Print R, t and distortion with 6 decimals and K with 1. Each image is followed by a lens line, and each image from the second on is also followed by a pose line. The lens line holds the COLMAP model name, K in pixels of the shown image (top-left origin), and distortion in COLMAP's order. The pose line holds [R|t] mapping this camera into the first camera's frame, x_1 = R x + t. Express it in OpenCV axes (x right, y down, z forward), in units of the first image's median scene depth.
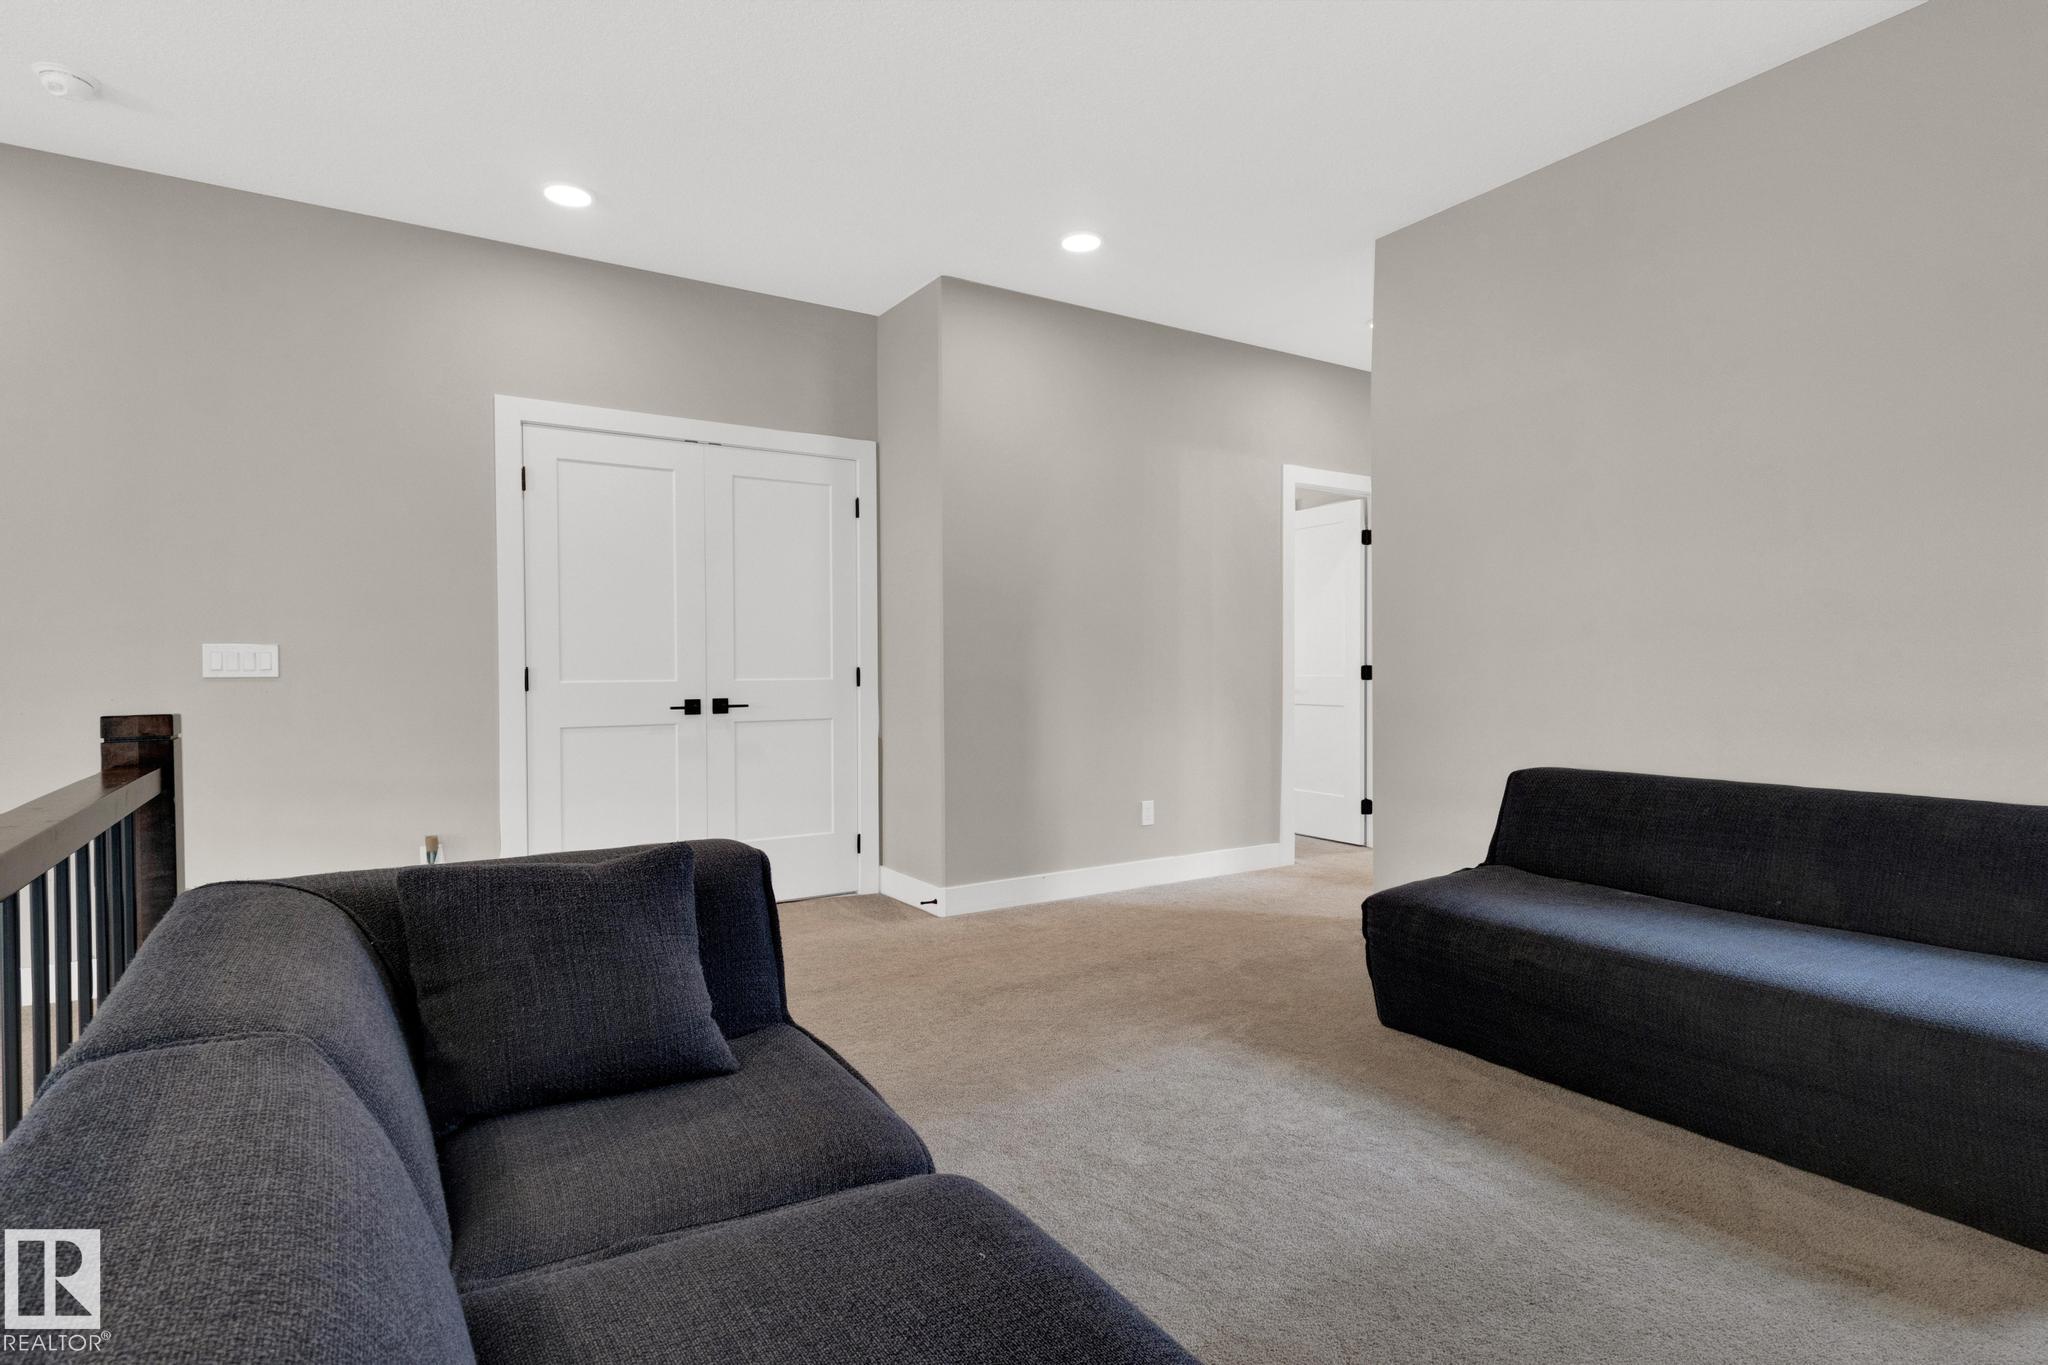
lens RADIAL K [[1044.5, 0, 1022.5], [0, 1044.5, 685.3], [0, 0, 1]] dist [0.012502, -0.000782]
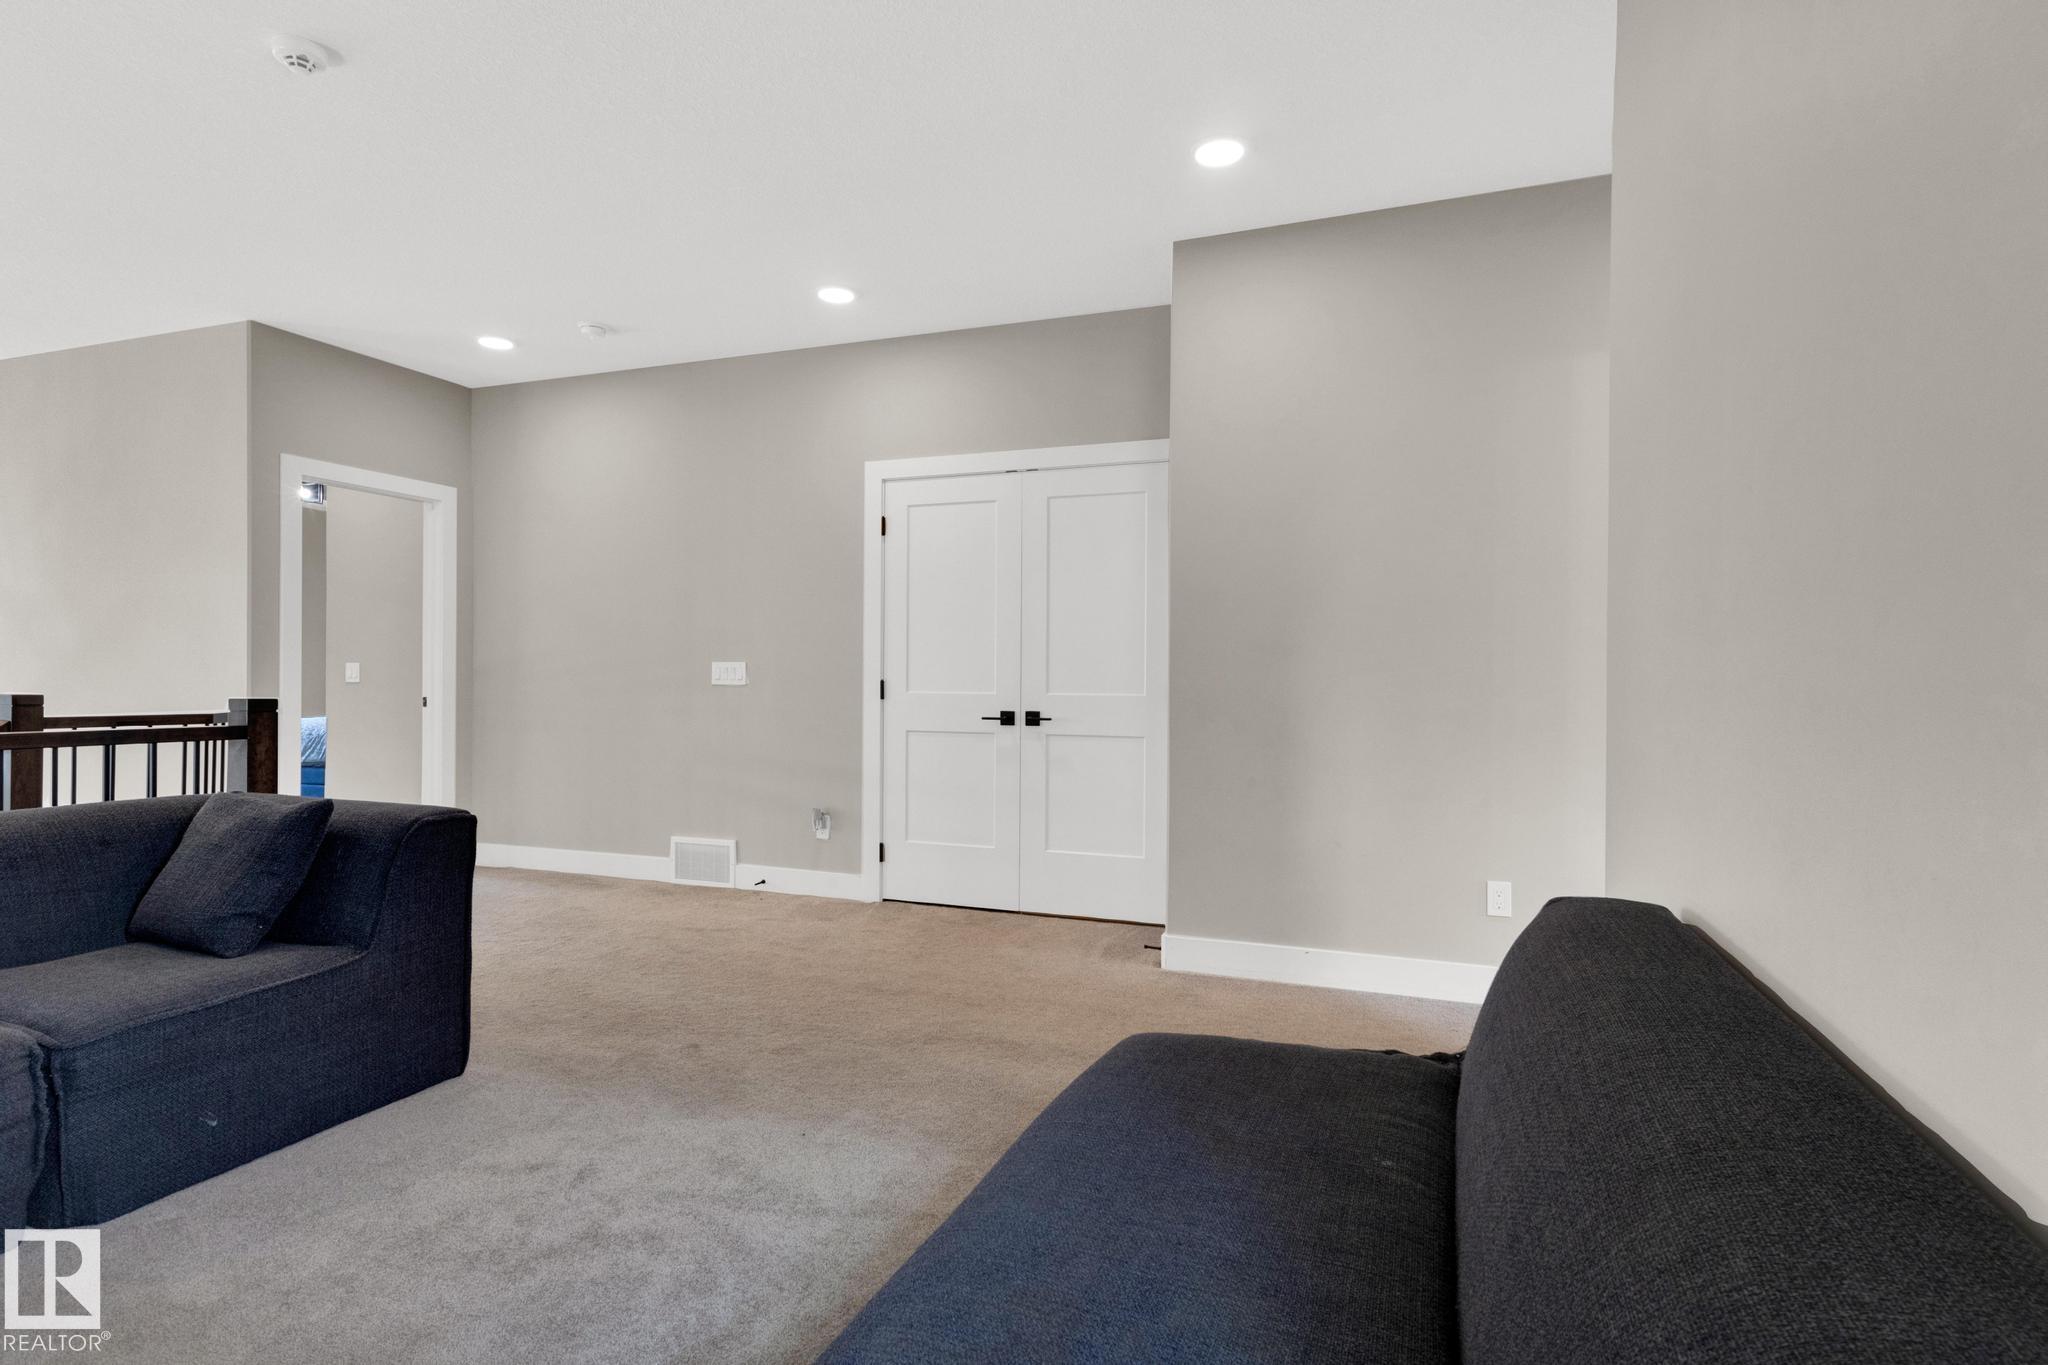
lens RADIAL K [[1044.5, 0, 1015.3], [0, 1044.5, 679.3], [0, 0, 1]] dist [0.012502, -0.000782]
pose [[0.593129, 0.007032, -0.805076, 0.550752], [-0.024682, 0.999651, -0.009453, -0.009231], [0.804729, 0.025478, 0.593096, 0.369295]]
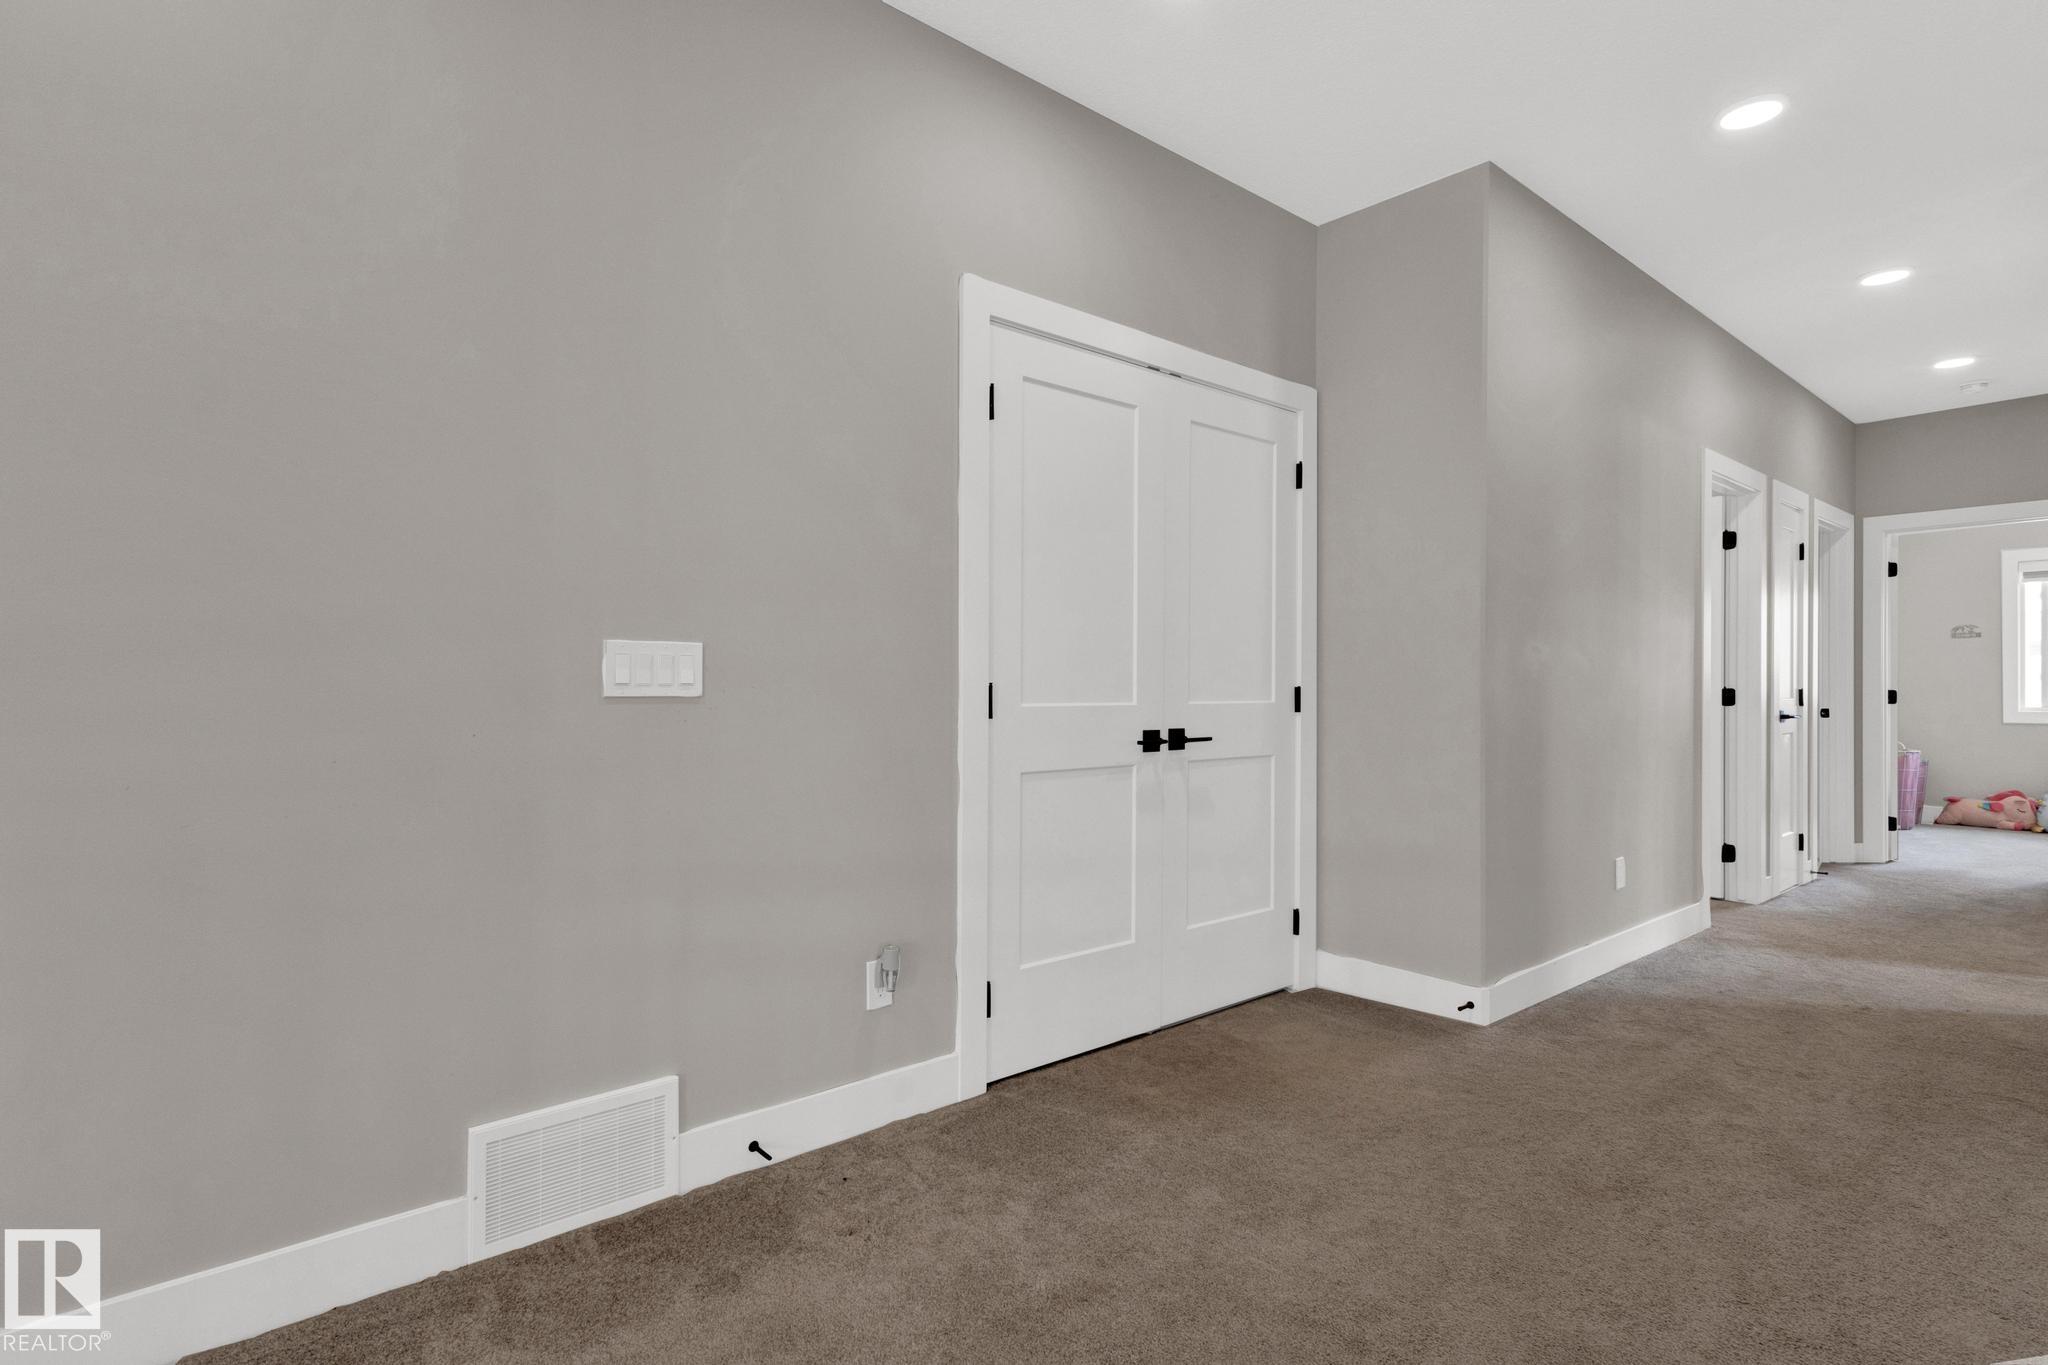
lens RADIAL K [[1044.5, 0, 1012.5], [0, 1044.5, 684.2], [0, 0, 1]] dist [0.012502, -0.000782]
pose [[0.989836, 0.006325, 0.142076, -0.508814], [-0.003339, 0.999769, -0.021248, -0.002349], [-0.142178, 0.020557, 0.989628, 0.311211]]
